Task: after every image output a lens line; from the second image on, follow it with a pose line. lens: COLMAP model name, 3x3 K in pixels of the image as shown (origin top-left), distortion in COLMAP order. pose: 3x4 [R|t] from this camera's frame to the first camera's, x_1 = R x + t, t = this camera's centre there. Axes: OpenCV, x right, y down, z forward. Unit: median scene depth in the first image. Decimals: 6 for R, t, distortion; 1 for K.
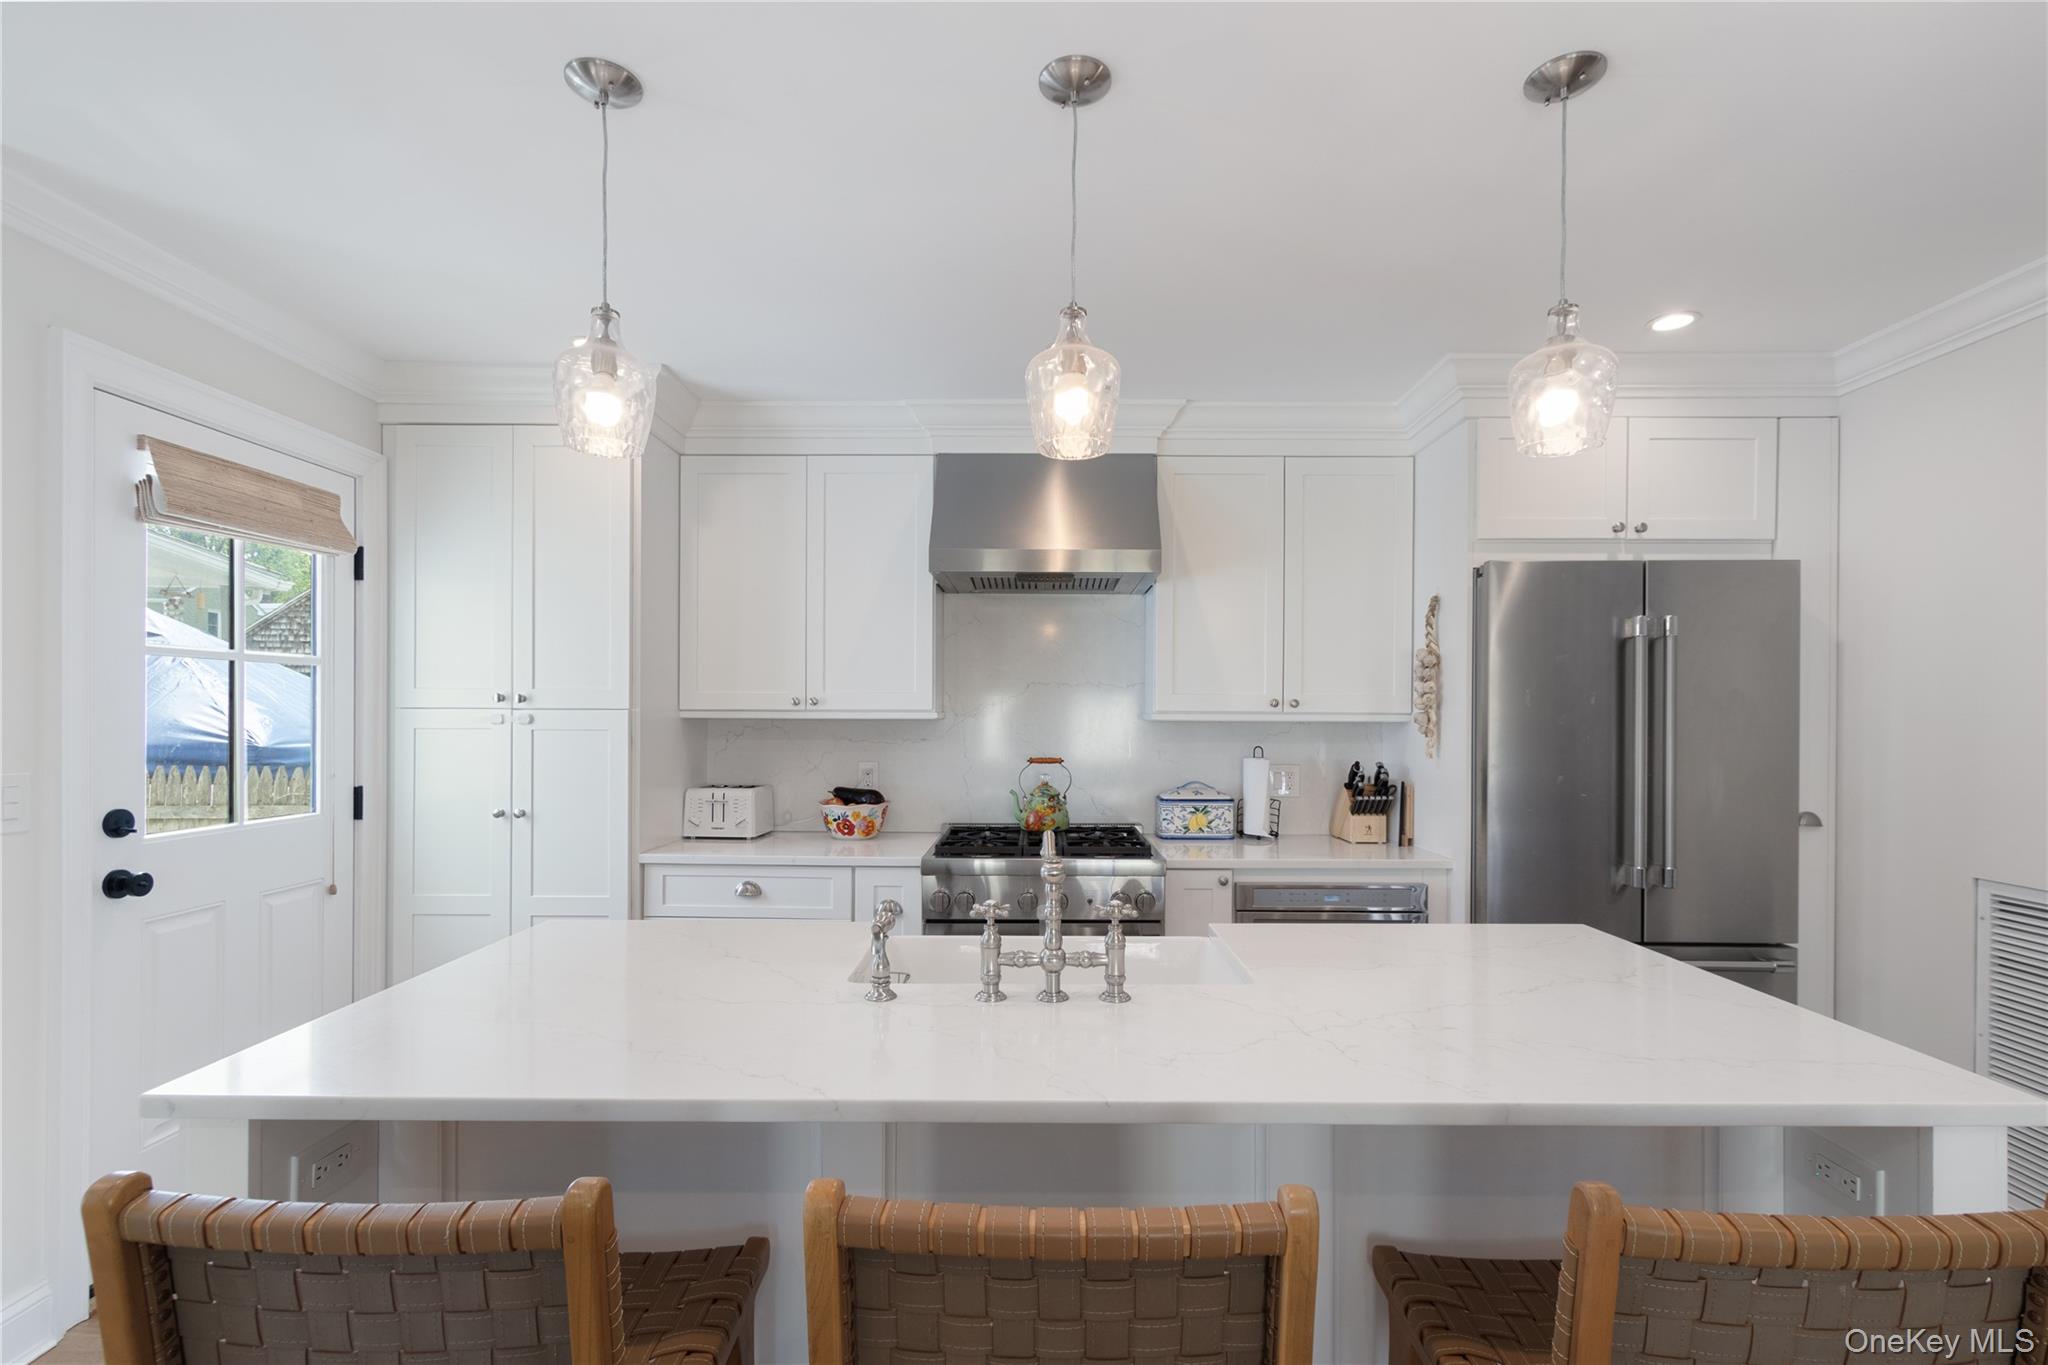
lens RADIAL K [[938.6, 0, 1023.1], [0, 938.6, 708.9], [0, 0, 1]] dist [0.000084, -0.000037]
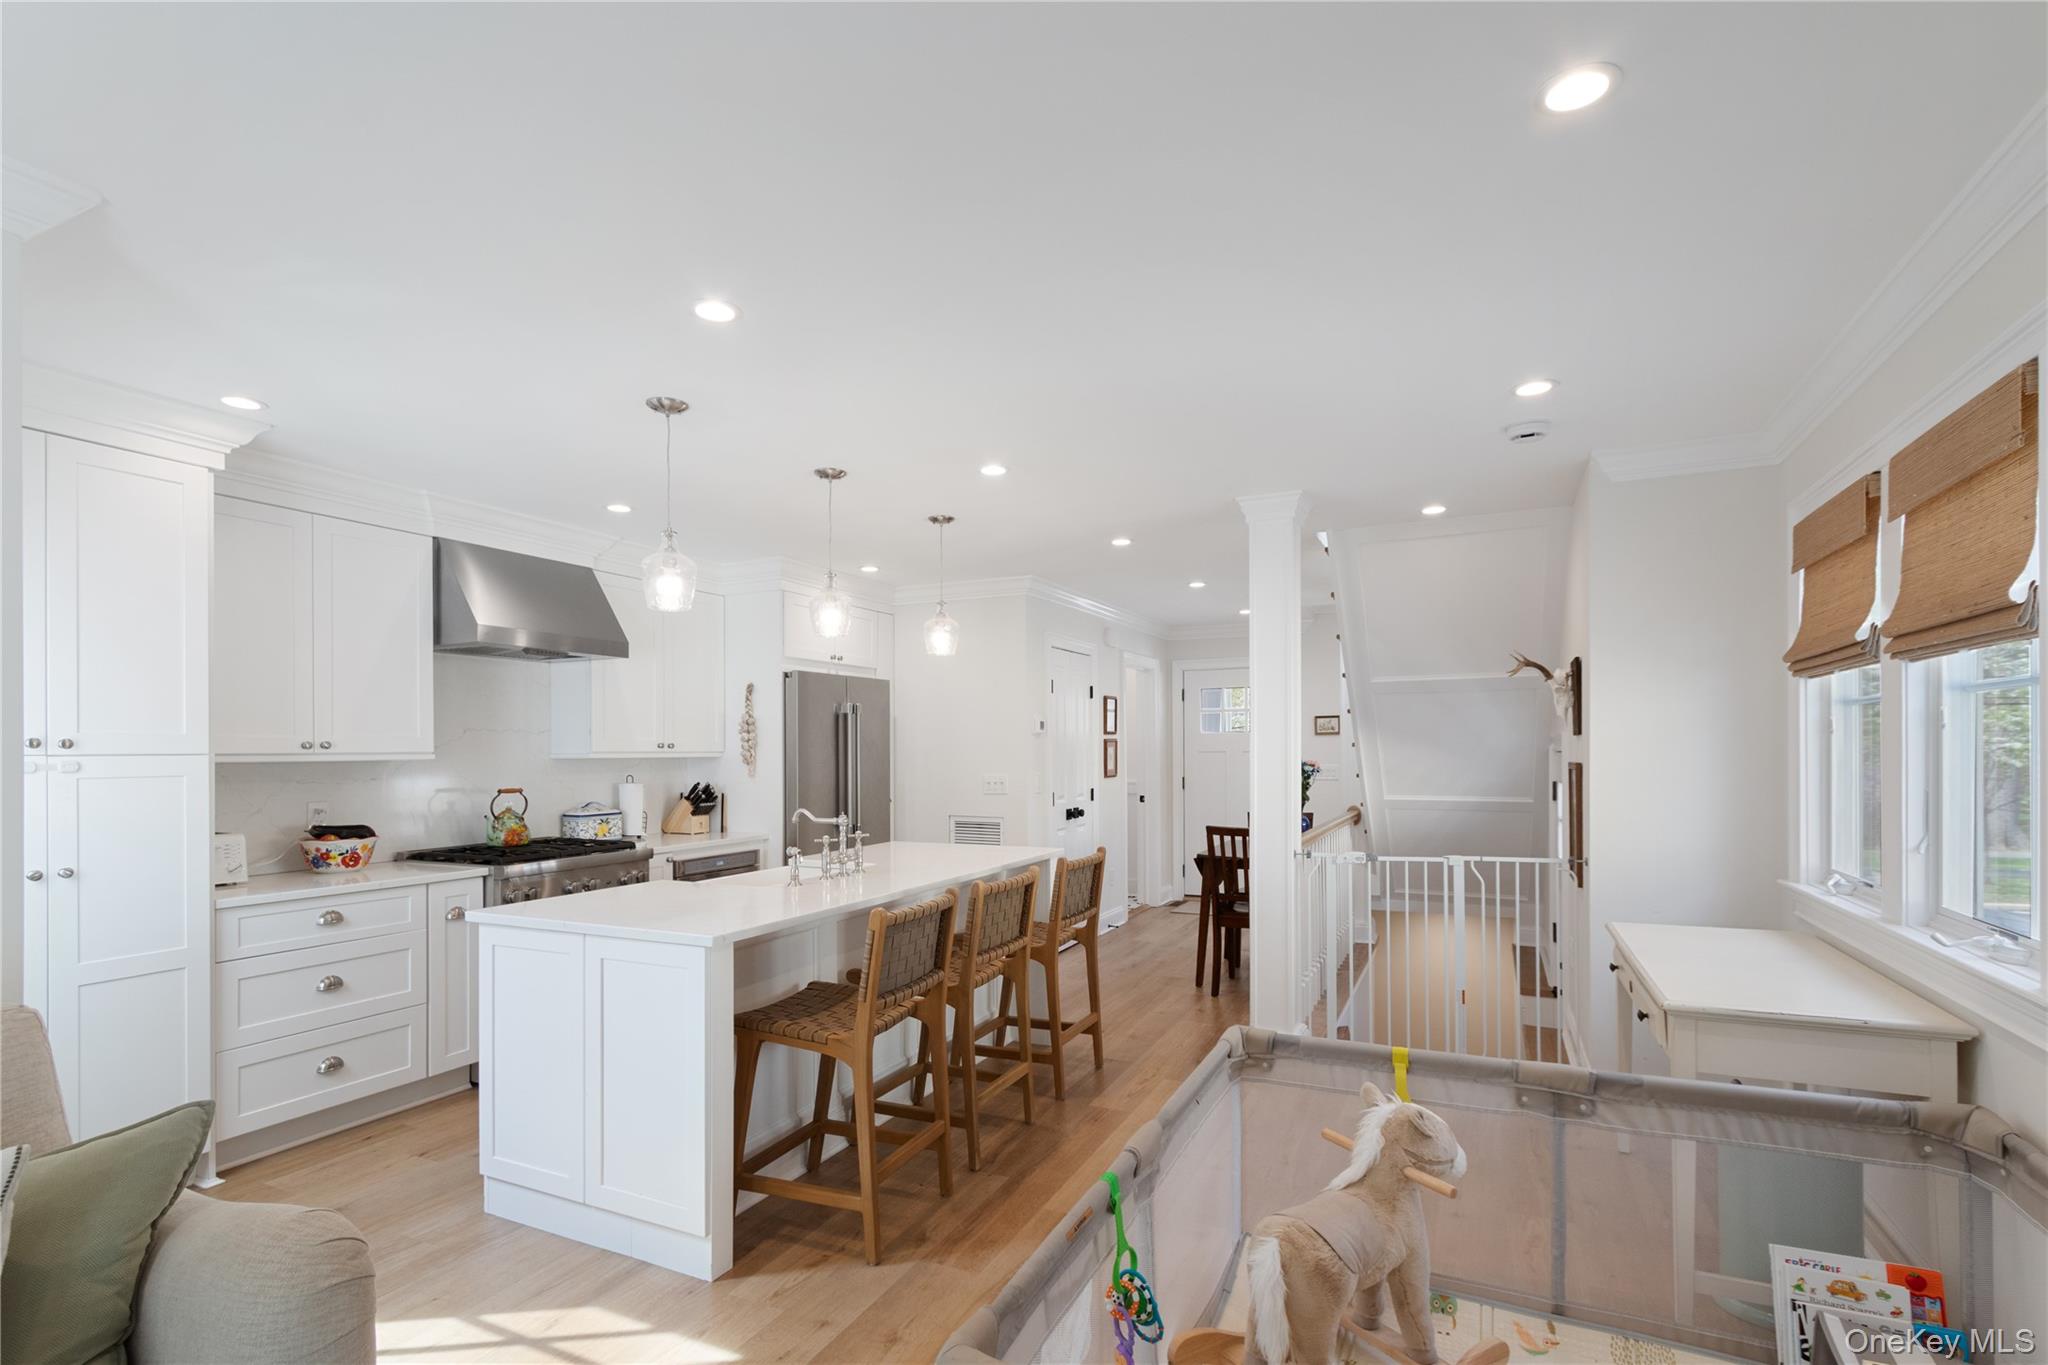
lens RADIAL K [[938.6, 0, 1023.1], [0, 938.6, 708.9], [0, 0, 1]] dist [0.000084, -0.000037]
pose [[0.427142, 0.032223, 0.903610, -0.861435], [0.001401, 0.999340, -0.036299, -0.009489], [-0.904184, 0.016770, 0.426815, -0.184355]]
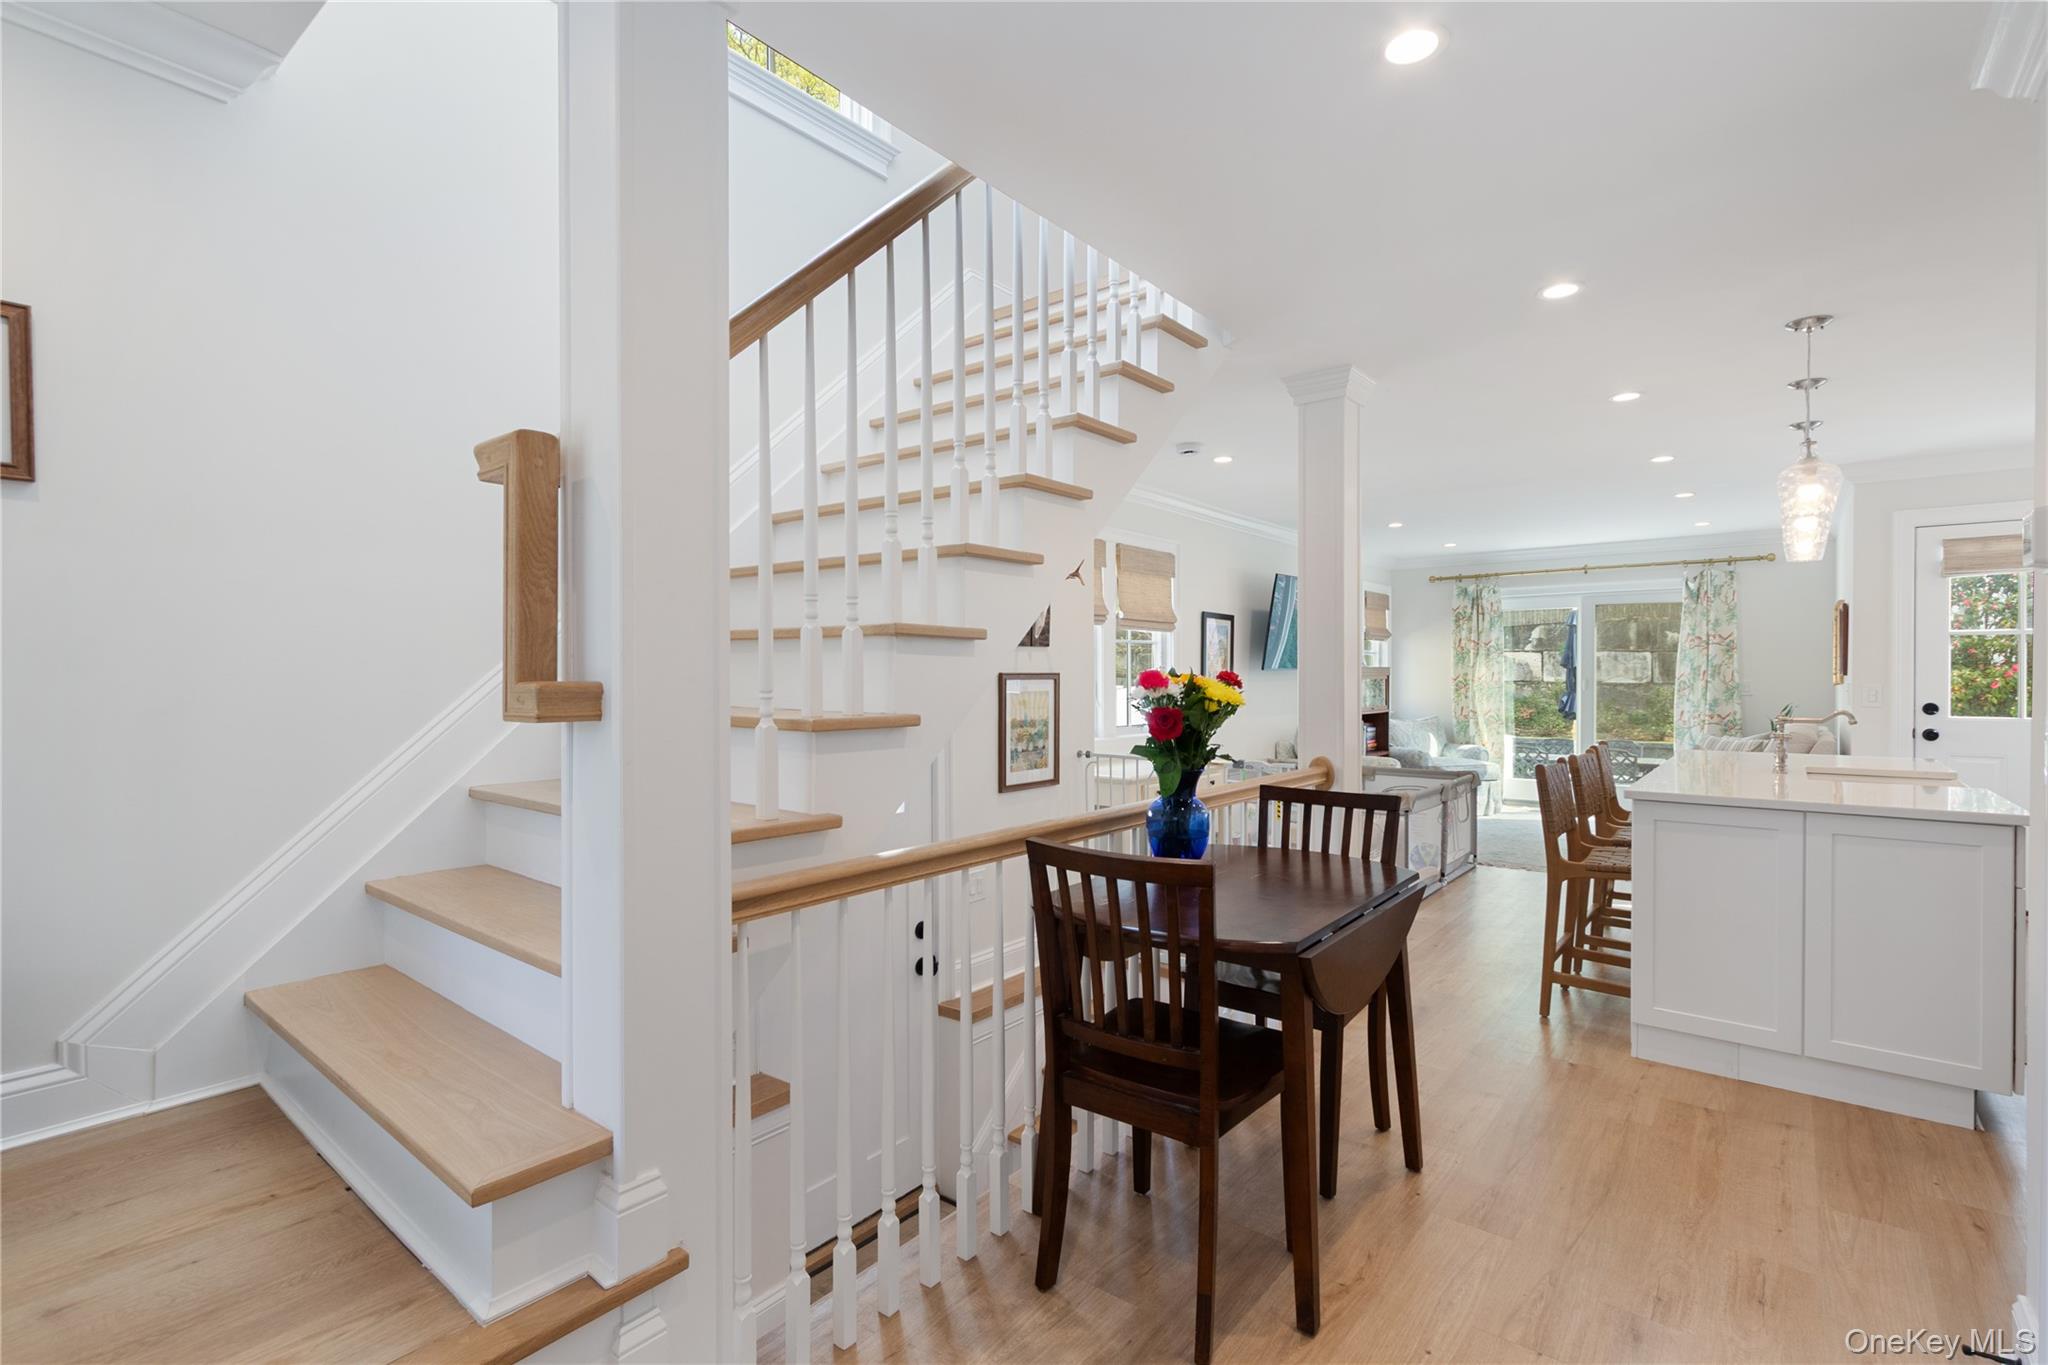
lens RADIAL K [[945.2, 0, 1011.6], [0, 945.2, 681.8], [0, 0, 1]] dist [0.001374, -0.006816]
pose [[-0.631345, 0.001702, -0.775500, 1.509597], [0.002786, 0.999996, -0.000074, 0.031225], [0.775497, -0.002208, -0.631347, 0.460058]]
